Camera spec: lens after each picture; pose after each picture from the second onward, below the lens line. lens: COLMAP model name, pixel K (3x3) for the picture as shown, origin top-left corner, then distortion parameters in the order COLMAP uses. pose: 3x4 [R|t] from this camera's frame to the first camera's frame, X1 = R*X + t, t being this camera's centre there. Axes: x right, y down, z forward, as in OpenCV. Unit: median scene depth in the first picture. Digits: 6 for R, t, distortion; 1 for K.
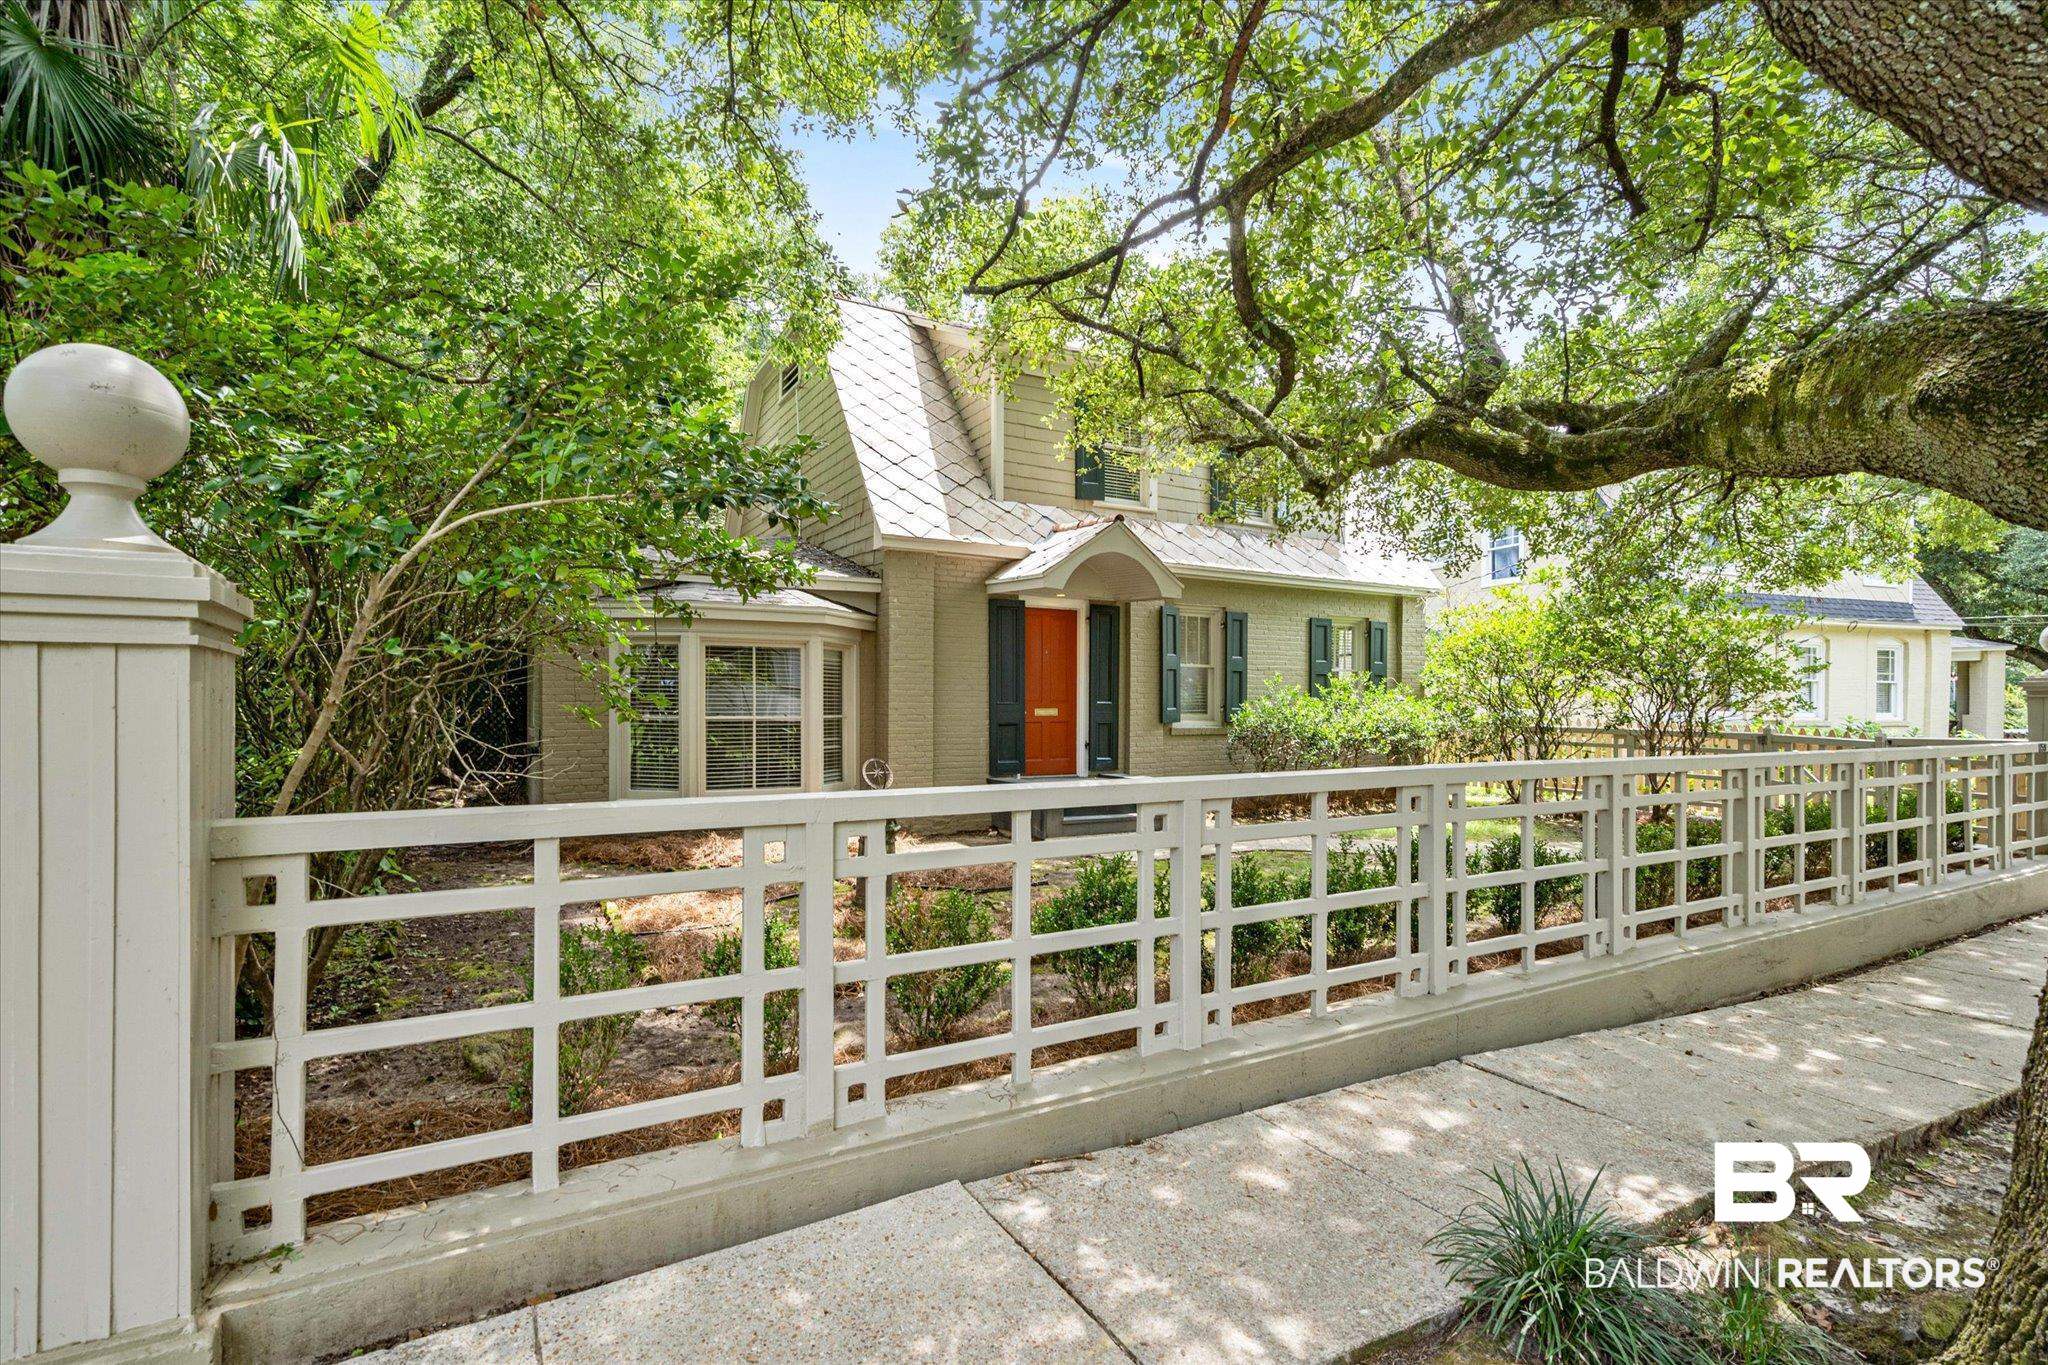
lens RADIAL K [[932.5, 0, 1021.8], [0, 932.5, 697.3], [0, 0, 1]] dist [-0.001920, -0.000070]
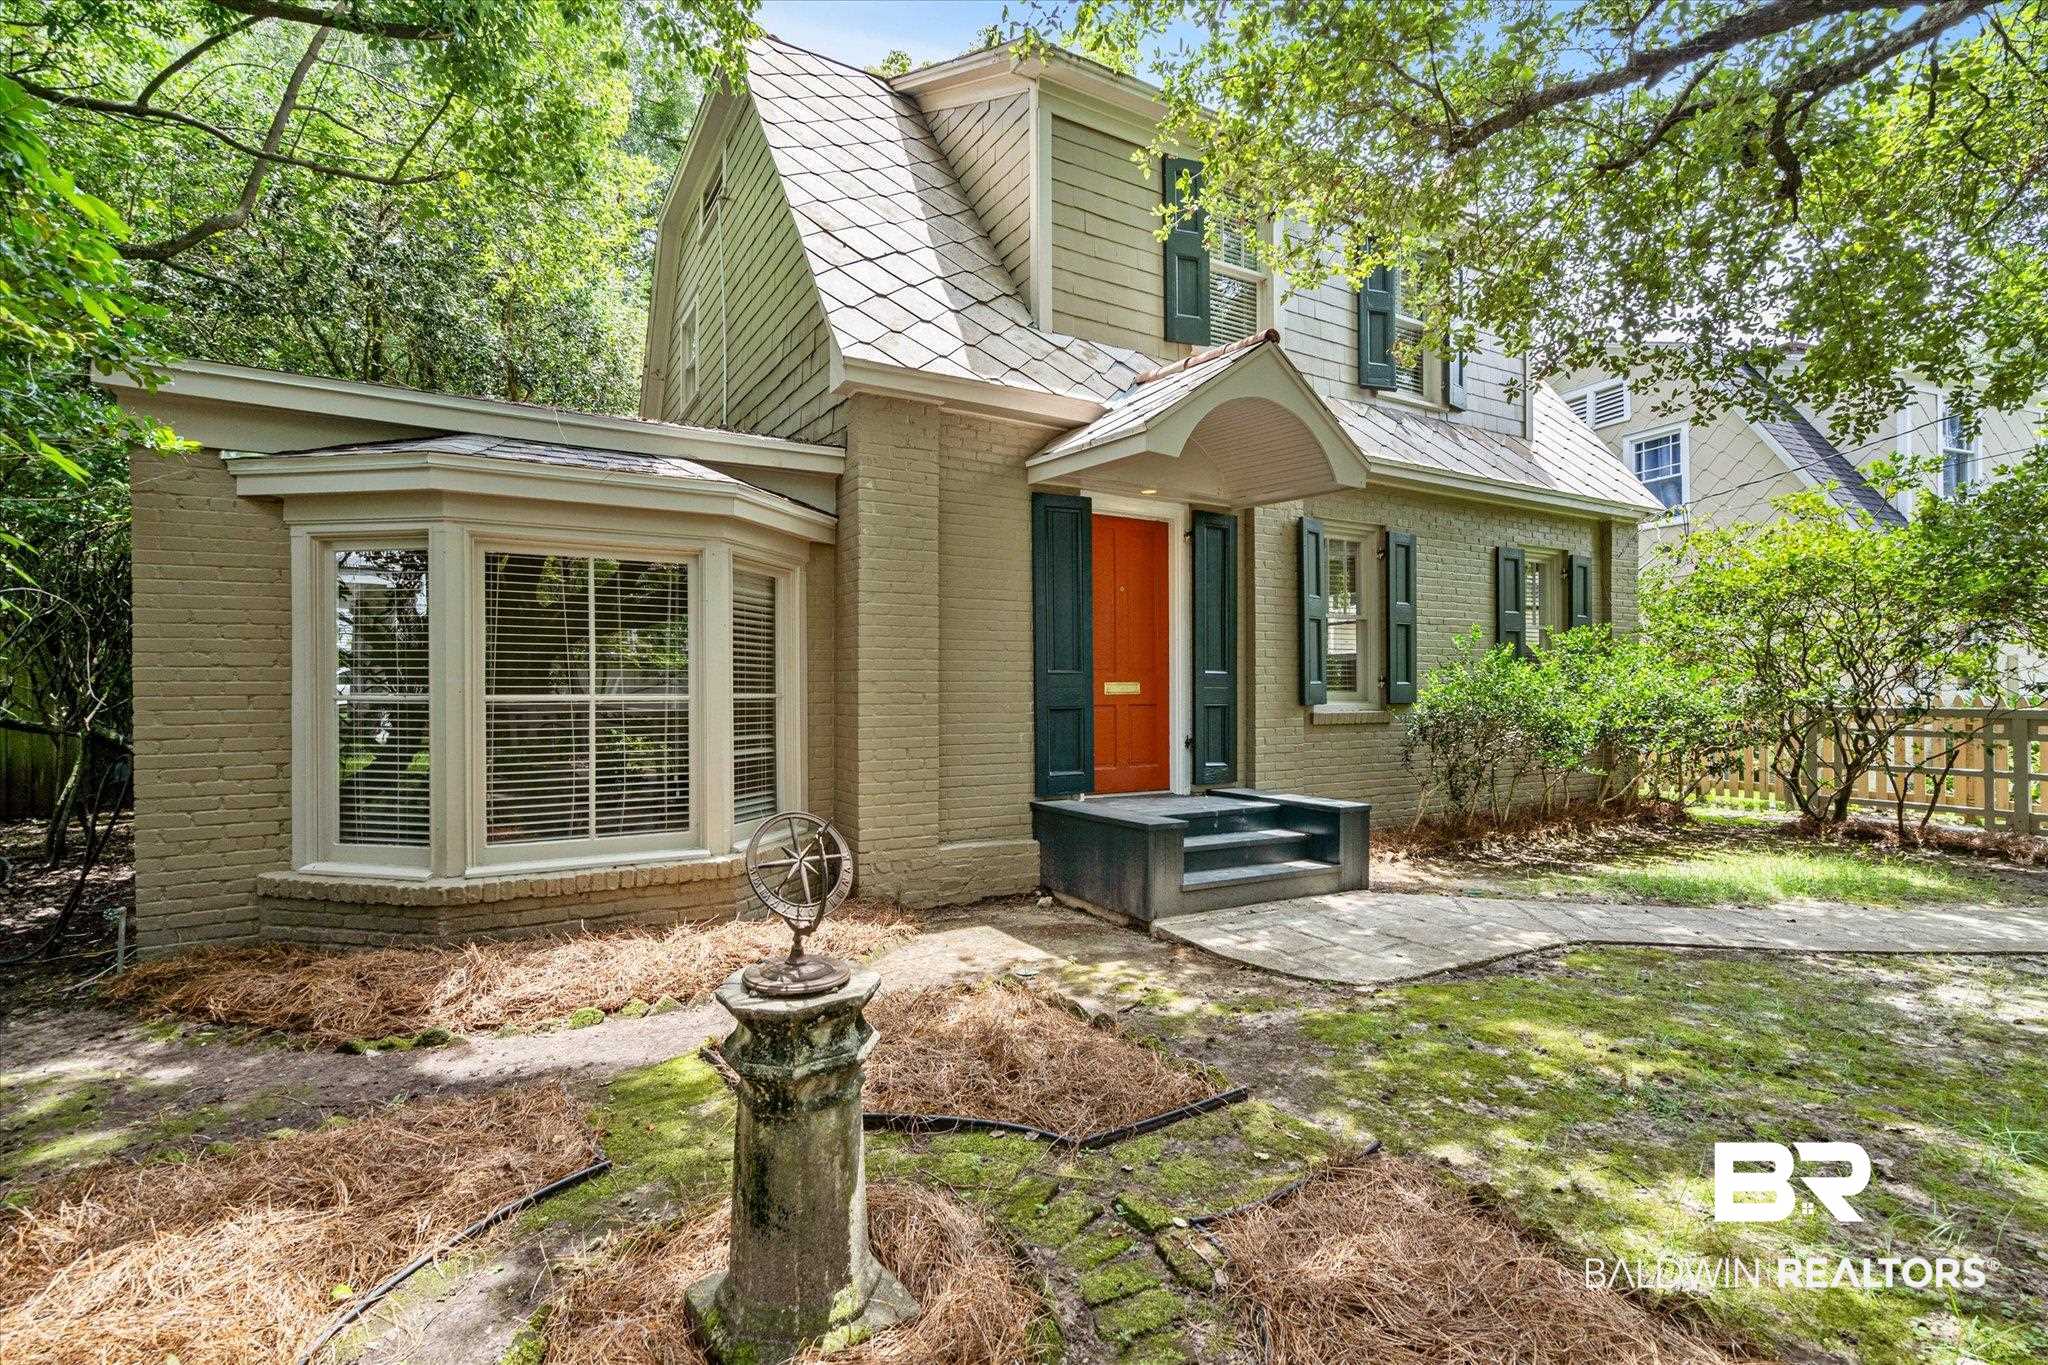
lens RADIAL K [[932.5, 0, 1018.6], [0, 932.5, 684.0], [0, 0, 1]] dist [-0.001920, -0.000070]
pose [[0.999848, -0.006331, 0.016268, -0.052369], [0.006347, 0.999979, -0.000973, 0.013671], [-0.016261, 0.001076, 0.999867, 0.407954]]
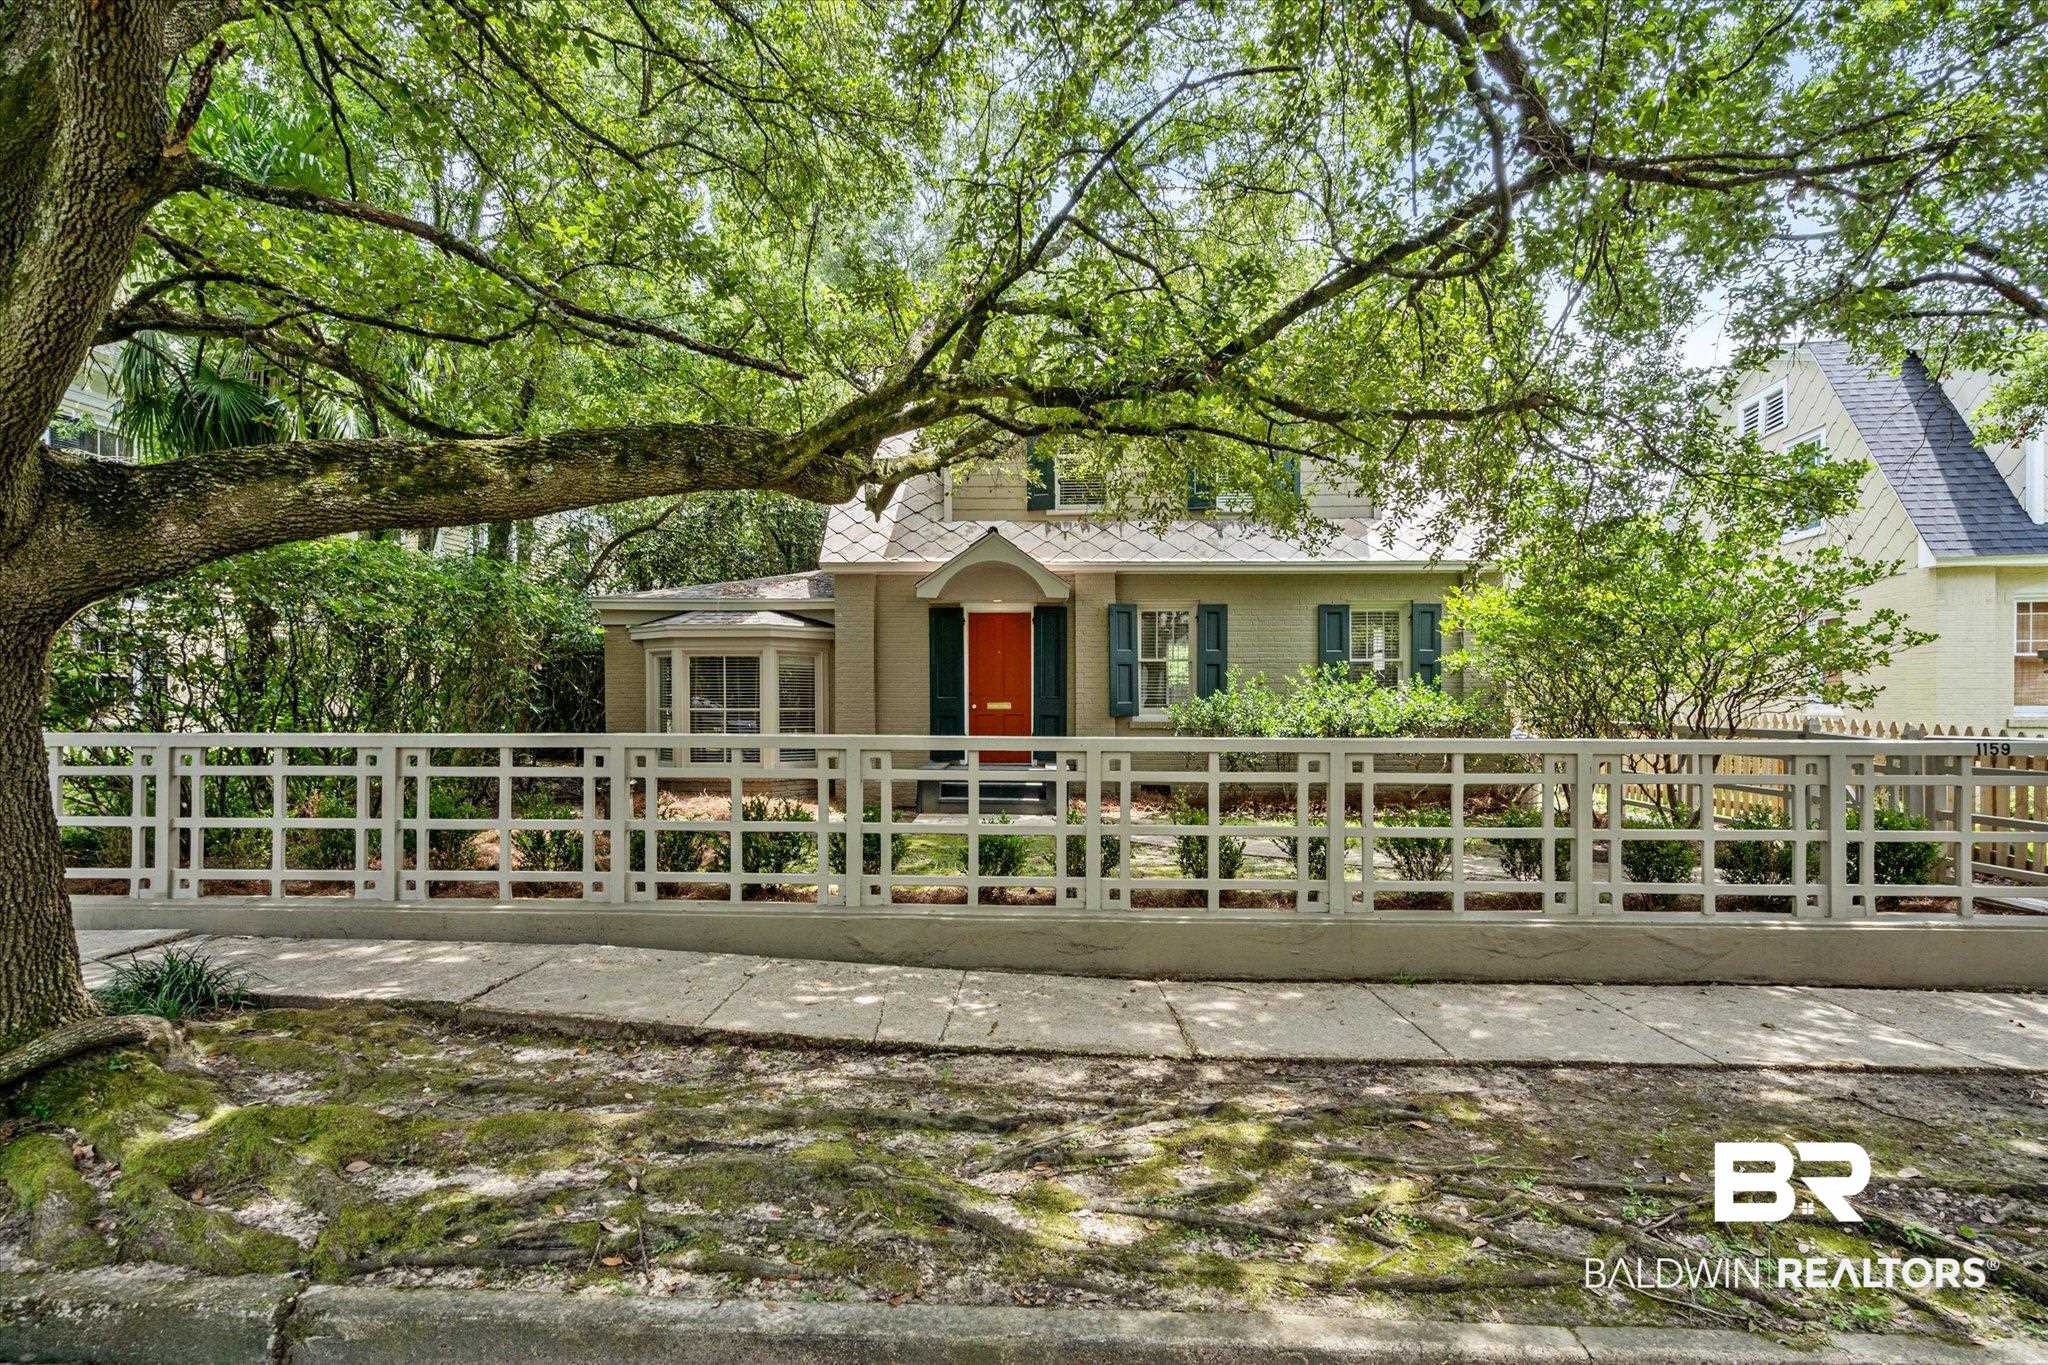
lens RADIAL K [[932.5, 0, 1004.8], [0, 932.5, 695.9], [0, 0, 1]] dist [-0.001920, -0.000070]
pose [[0.853002, -0.009689, -0.521818, 0.634647], [0.006923, 0.999950, -0.007250, 0.012568], [0.521862, 0.002571, 0.853026, 0.054465]]
